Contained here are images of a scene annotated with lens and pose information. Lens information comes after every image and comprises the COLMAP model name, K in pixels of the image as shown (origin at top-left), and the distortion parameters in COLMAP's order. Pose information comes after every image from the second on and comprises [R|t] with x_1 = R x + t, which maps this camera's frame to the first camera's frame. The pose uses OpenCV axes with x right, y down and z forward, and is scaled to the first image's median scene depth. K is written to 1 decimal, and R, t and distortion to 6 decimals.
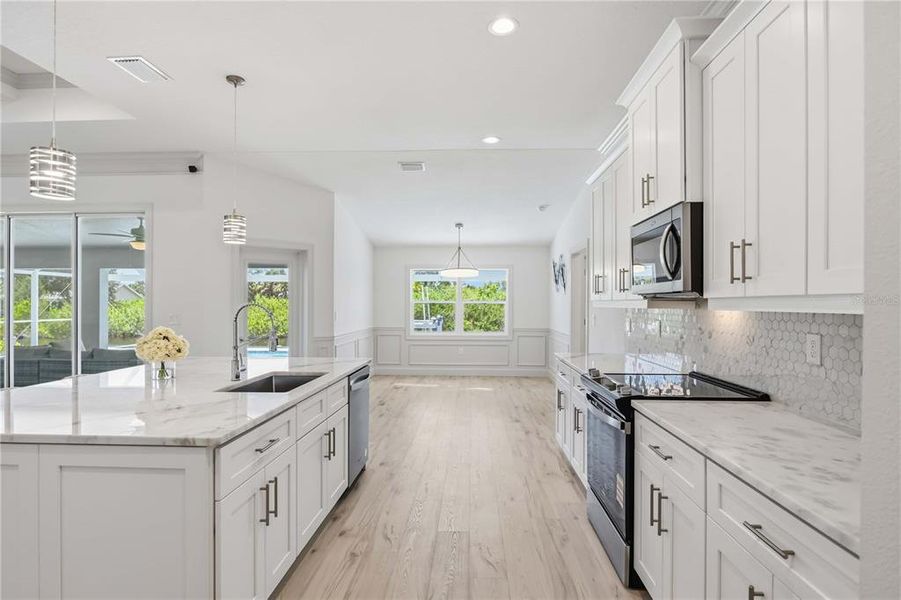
lens RADIAL K [[479.4, 0, 453.5], [0, 479.4, 305.2], [0, 0, 1]] dist [-0.004668, -0.001631]
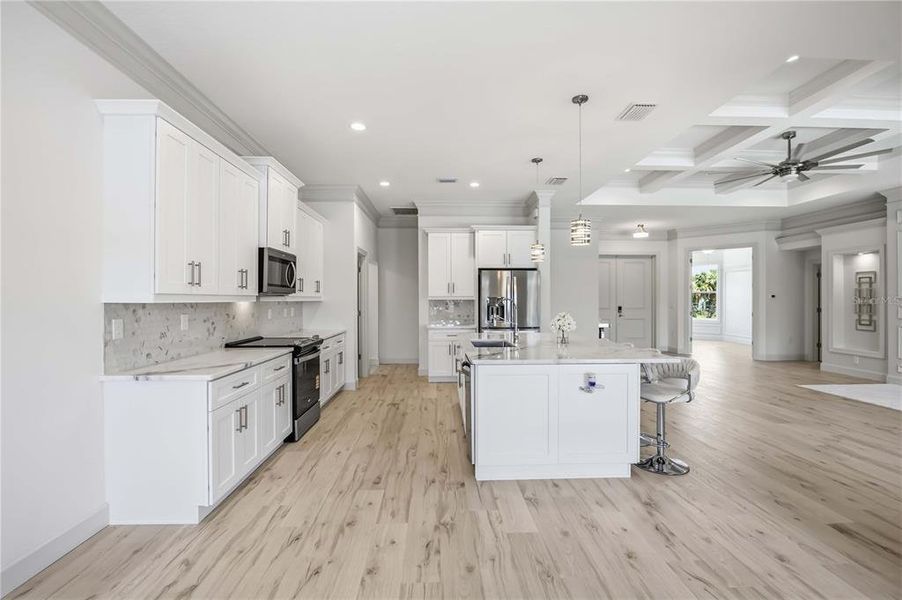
lens RADIAL K [[415.4, 0, 450.9], [0, 415.4, 300.9], [0, 0, 1]] dist [-0.018219, 0.002366]
pose [[-0.996796, -0.002383, -0.079953, -0.094579], [-0.002977, 0.999969, 0.007311, -0.005925], [0.079933, 0.007526, -0.996772, 2.385133]]
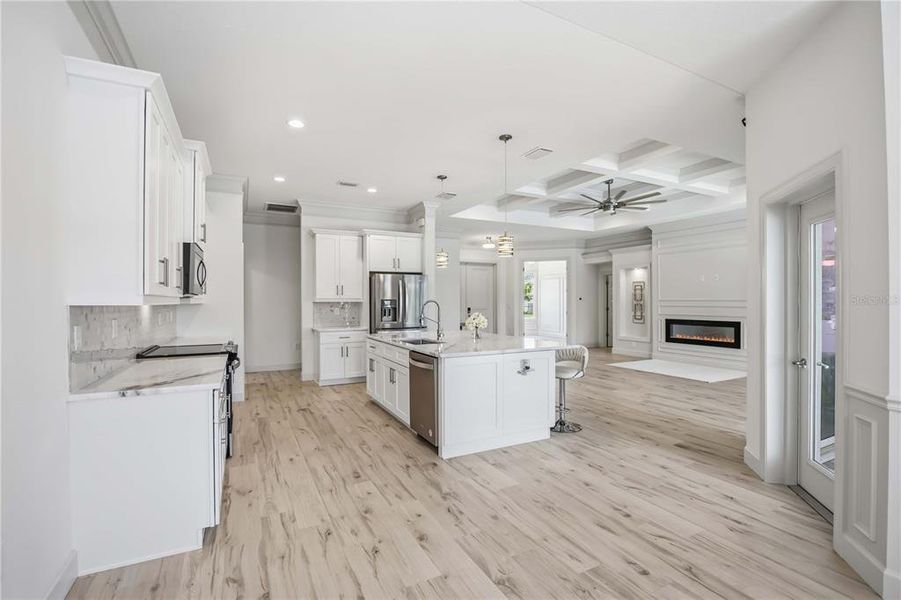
lens RADIAL K [[415.0, 0, 456.8], [0, 415.0, 304.3], [0, 0, 1]] dist [-0.018219, 0.002366]
pose [[-0.864338, 0.002351, -0.502905, 0.324172], [-0.002390, 0.999959, 0.008782, -0.003639], [0.502905, 0.008793, -0.864297, 2.403235]]
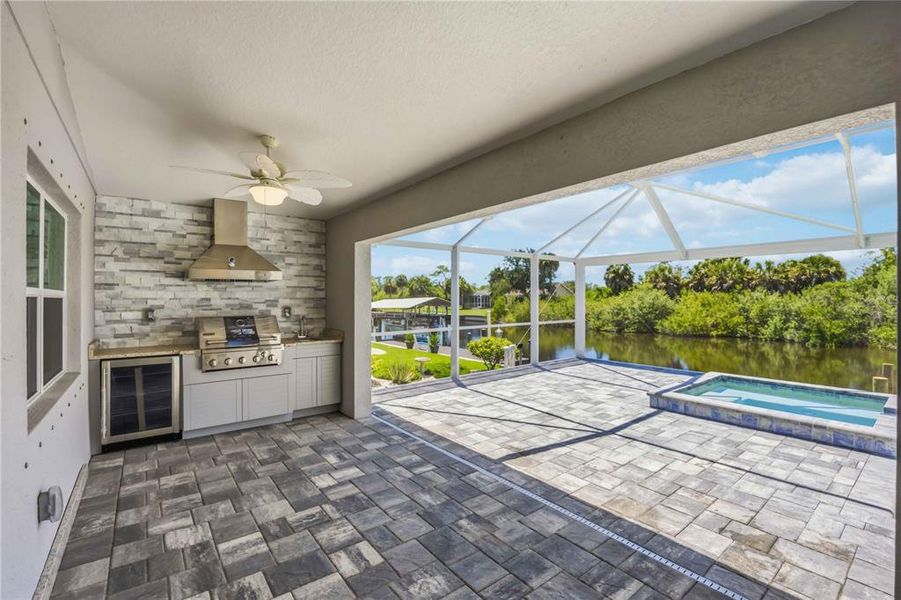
lens RADIAL K [[393.7, 0, 449.4], [0, 393.7, 298.9], [0, 0, 1]] dist [-0.017477, 0.000593]
pose [[0.656891, -0.003464, -0.753978, -2.535286], [0.002490, 0.999994, -0.002425, -0.022075], [0.753981, -0.000285, 0.656896, 2.505287]]
